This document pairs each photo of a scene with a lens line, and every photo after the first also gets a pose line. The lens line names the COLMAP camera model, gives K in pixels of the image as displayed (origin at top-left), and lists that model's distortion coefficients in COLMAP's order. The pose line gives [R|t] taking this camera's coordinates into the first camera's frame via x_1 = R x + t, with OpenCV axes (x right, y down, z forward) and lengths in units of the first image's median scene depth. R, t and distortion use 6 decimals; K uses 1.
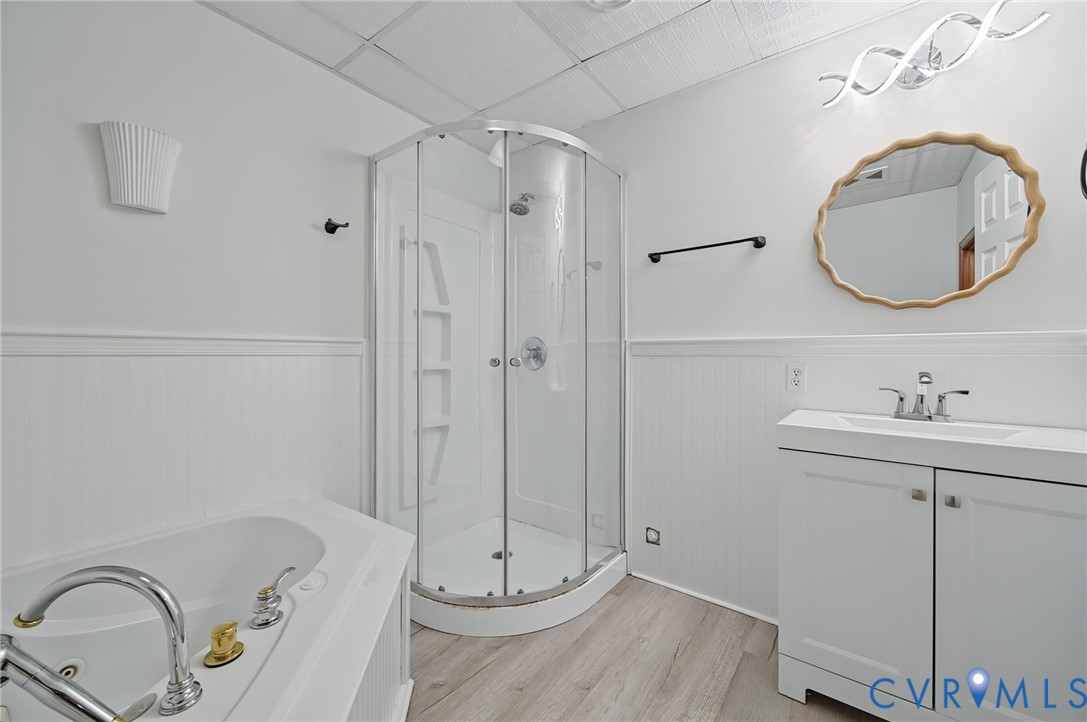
lens RADIAL K [[432.7, 0, 542.7], [0, 432.7, 354.9], [0, 0, 1]] dist [-0.013702, 0.008524]
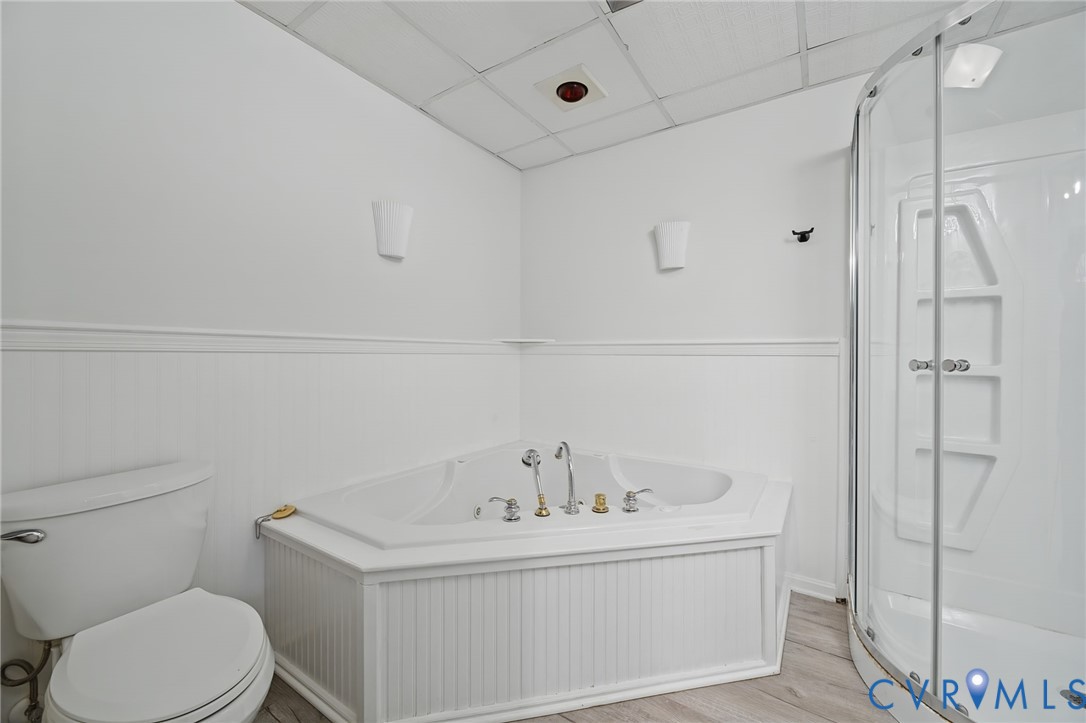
lens RADIAL K [[432.3, 0, 542.2], [0, 432.3, 355.4], [0, 0, 1]] dist [-0.013702, 0.008524]
pose [[0.058517, 0.008082, -0.998254, 0.551211], [0.001922, 0.999964, 0.008208, -0.009526], [0.998285, -0.002399, 0.058499, 0.293333]]
